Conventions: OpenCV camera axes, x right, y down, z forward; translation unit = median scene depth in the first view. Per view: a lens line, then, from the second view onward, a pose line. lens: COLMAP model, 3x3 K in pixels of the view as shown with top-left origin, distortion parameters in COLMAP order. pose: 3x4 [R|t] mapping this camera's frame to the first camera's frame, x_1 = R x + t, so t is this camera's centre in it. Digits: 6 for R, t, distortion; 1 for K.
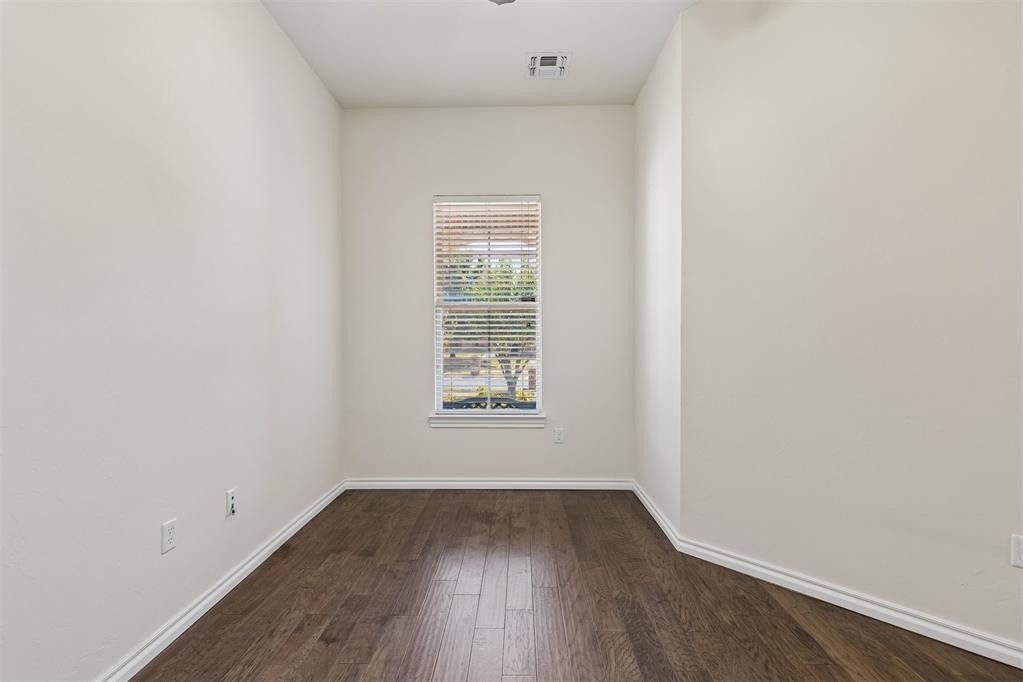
lens RADIAL K [[464.2, 0, 512.5], [0, 464.2, 339.8], [0, 0, 1]] dist [0.005231, -0.000479]
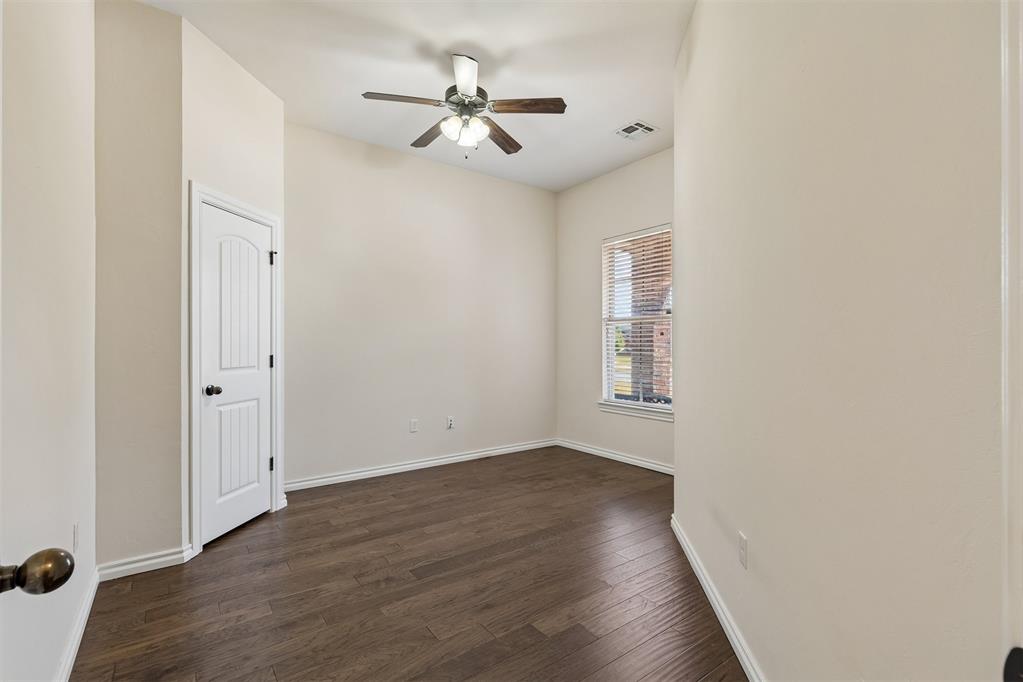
lens RADIAL K [[464.2, 0, 511.6], [0, 464.2, 341.4], [0, 0, 1]] dist [0.005231, -0.000479]
pose [[0.597794, -0.003297, -0.801643, 0.969778], [-0.003973, 0.999967, -0.007076, -0.003769], [0.801640, 0.007414, 0.597761, -0.028649]]
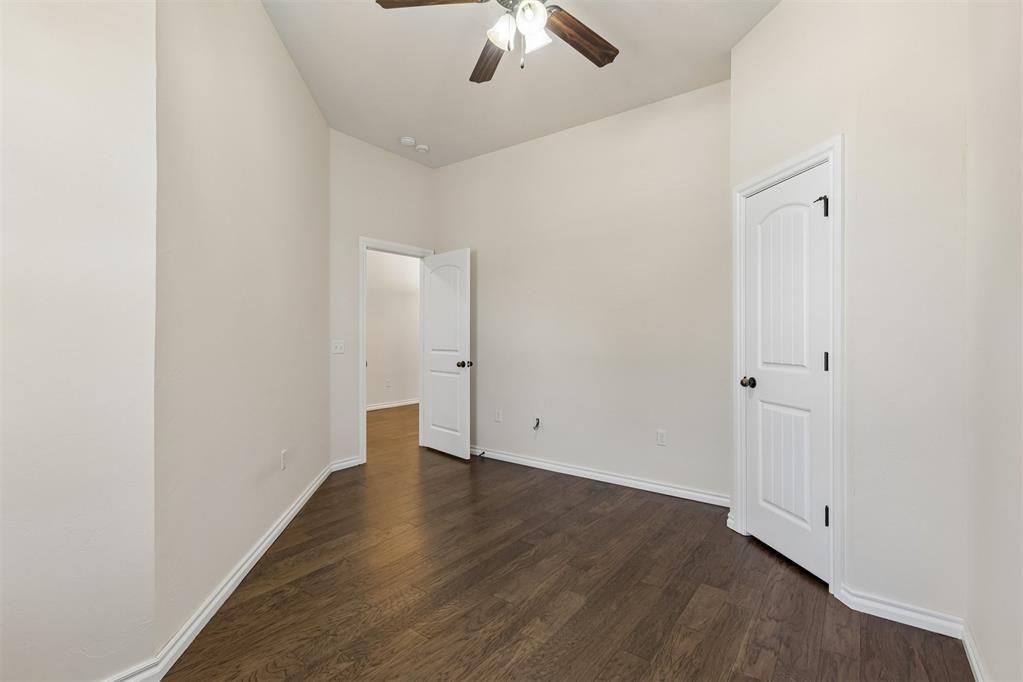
lens RADIAL K [[464.2, 0, 512.5], [0, 464.2, 338.0], [0, 0, 1]] dist [0.005231, -0.000479]
pose [[-0.806639, -0.005697, 0.591017, -0.352556], [-0.000674, 0.999962, 0.008719, -0.006034], [-0.591044, 0.006635, -0.806612, 1.114993]]
